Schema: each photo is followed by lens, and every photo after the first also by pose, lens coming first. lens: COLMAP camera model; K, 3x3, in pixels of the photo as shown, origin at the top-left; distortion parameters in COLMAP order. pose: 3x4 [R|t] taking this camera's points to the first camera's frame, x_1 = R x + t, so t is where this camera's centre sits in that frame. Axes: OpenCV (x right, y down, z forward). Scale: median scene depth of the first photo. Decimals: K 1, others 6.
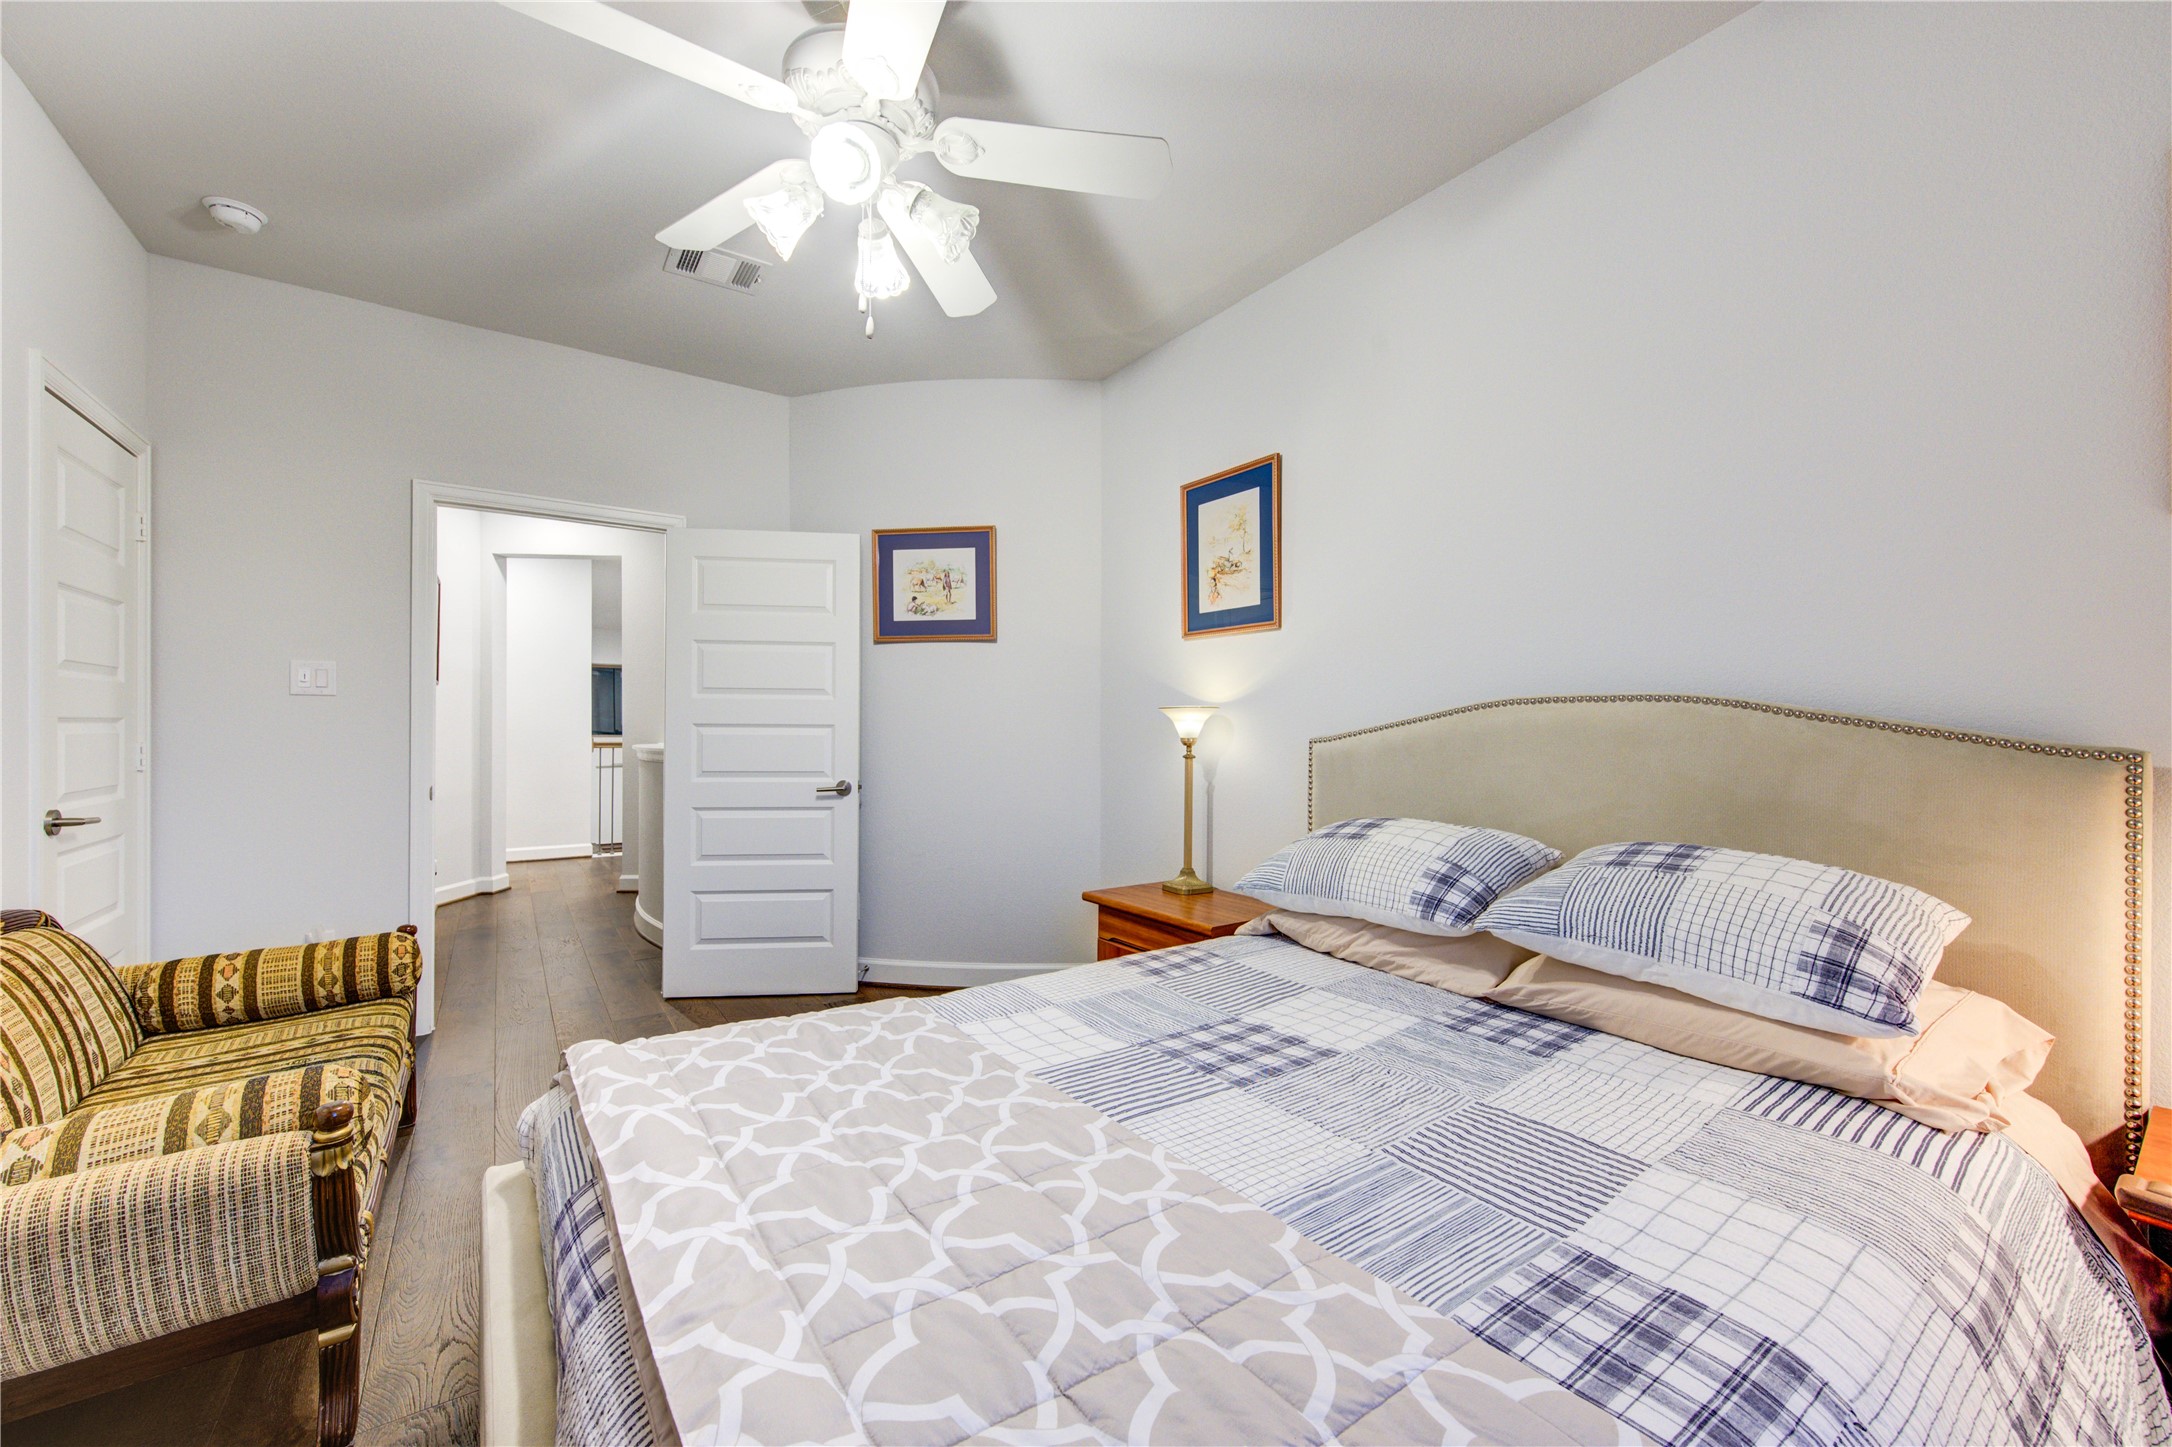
lens RADIAL K [[852.5, 0, 1086.0], [0, 852.5, 723.5], [0, 0, 1]] dist [0.000749, 0.000200]
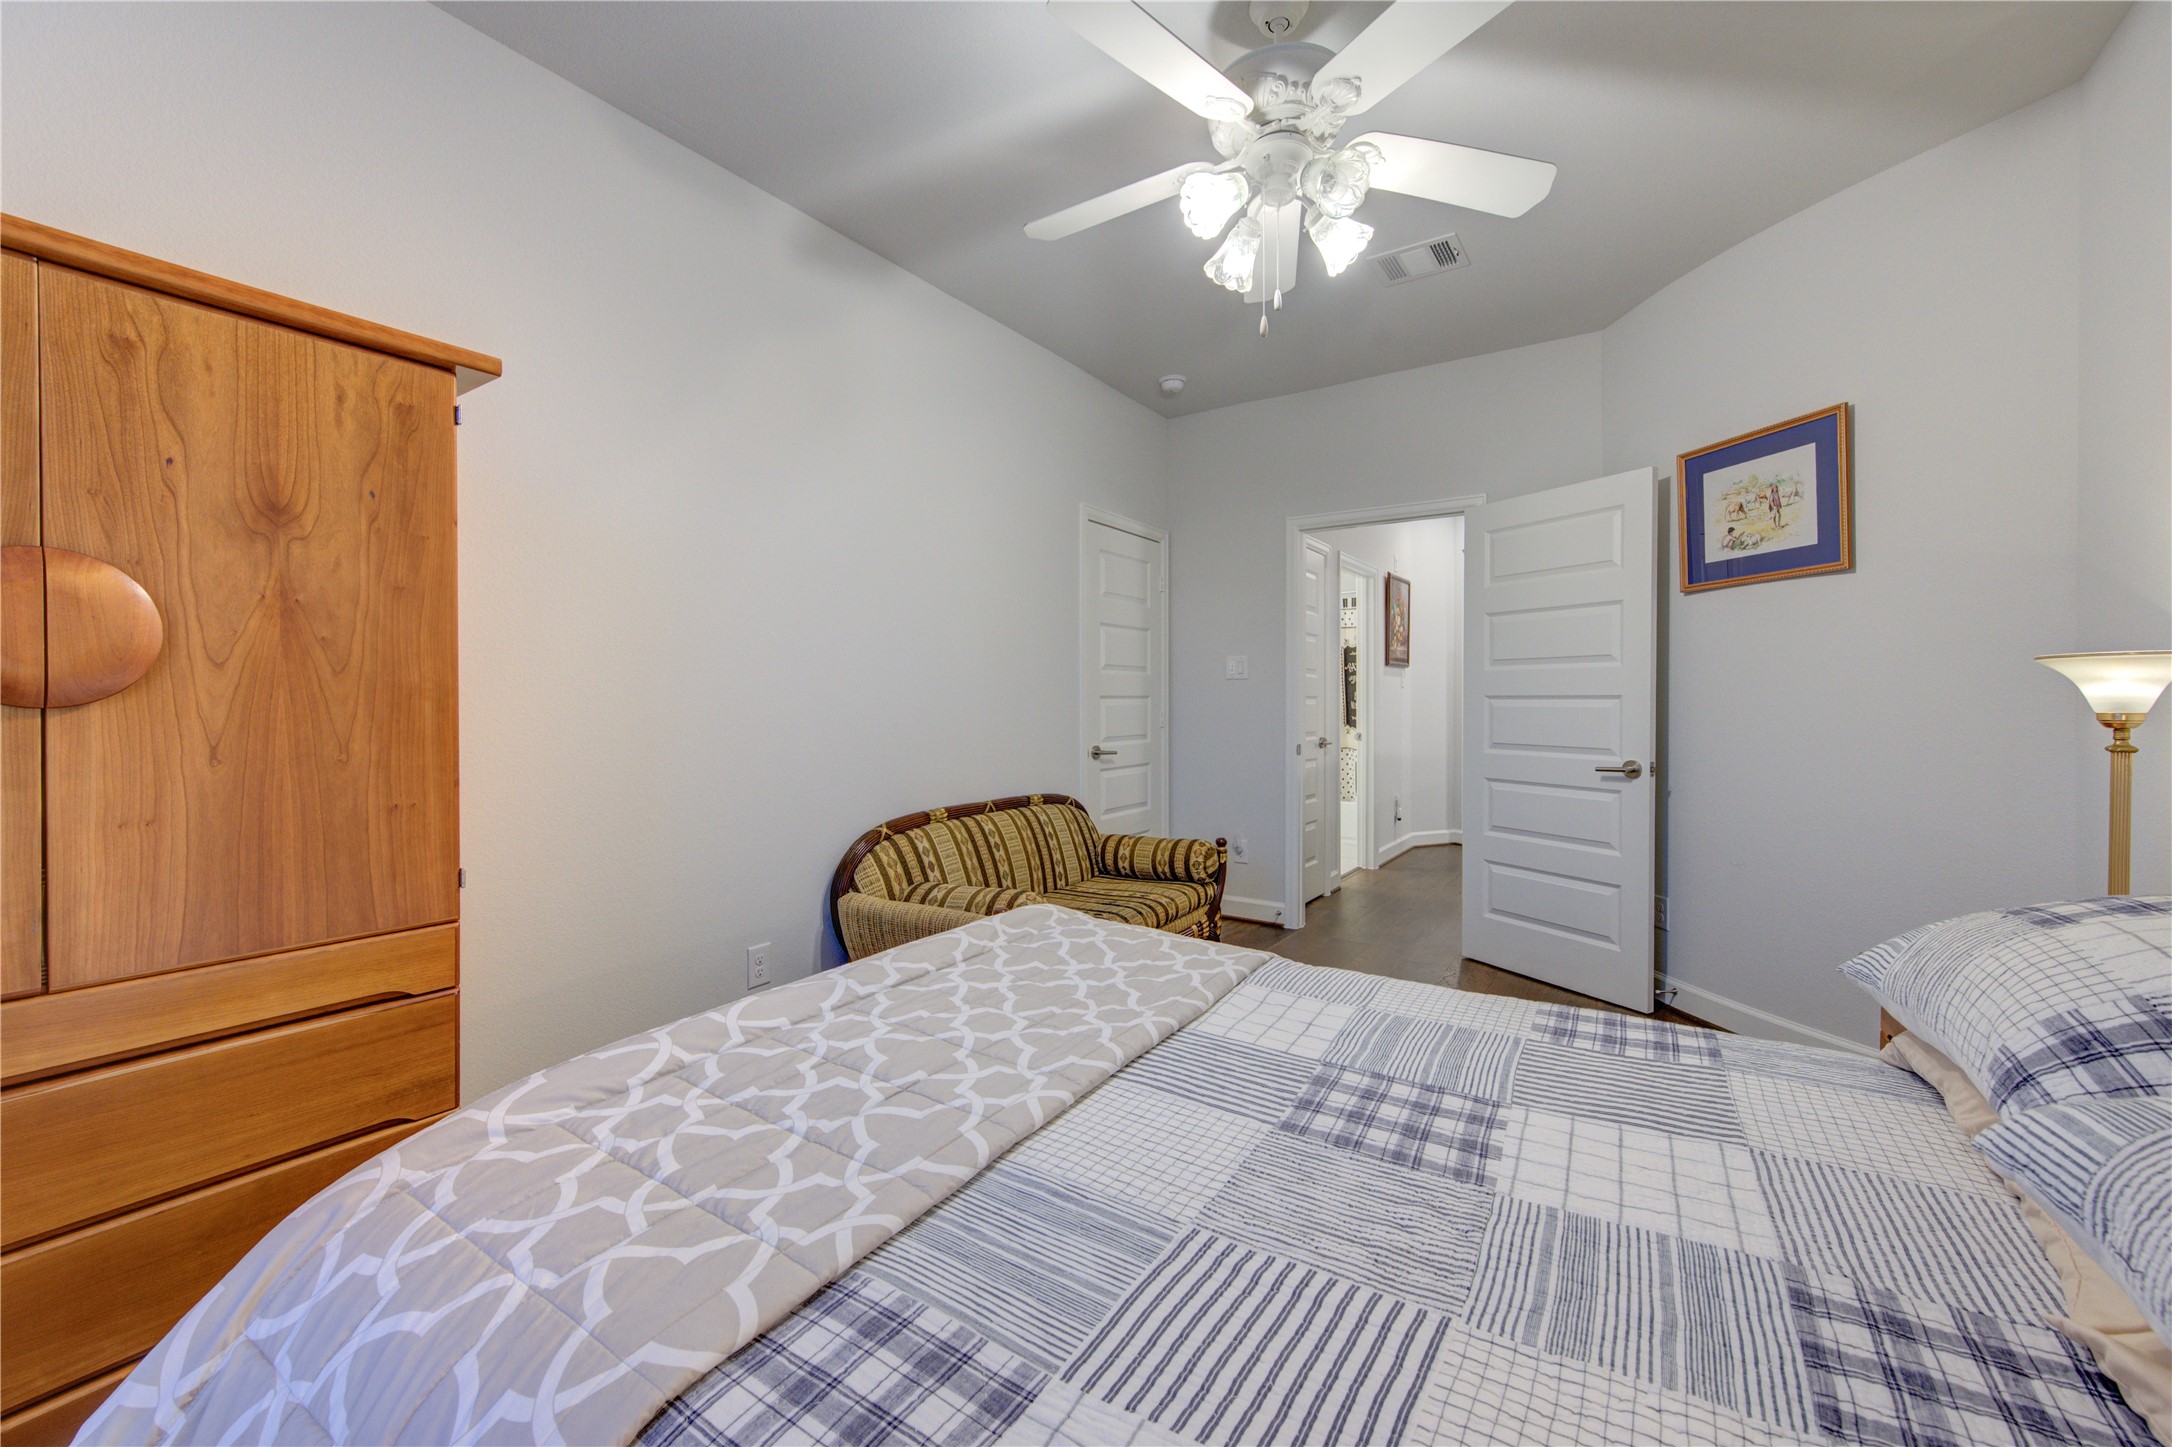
lens RADIAL K [[840.9, 0, 1081.8], [0, 840.9, 702.9], [0, 0, 1]] dist [0.000819, -0.000226]
pose [[0.367463, -0.002682, -0.930034, 0.468995], [0.008538, 0.999963, 0.000490, 0.006251], [0.929999, -0.008121, 0.367472, 0.283307]]
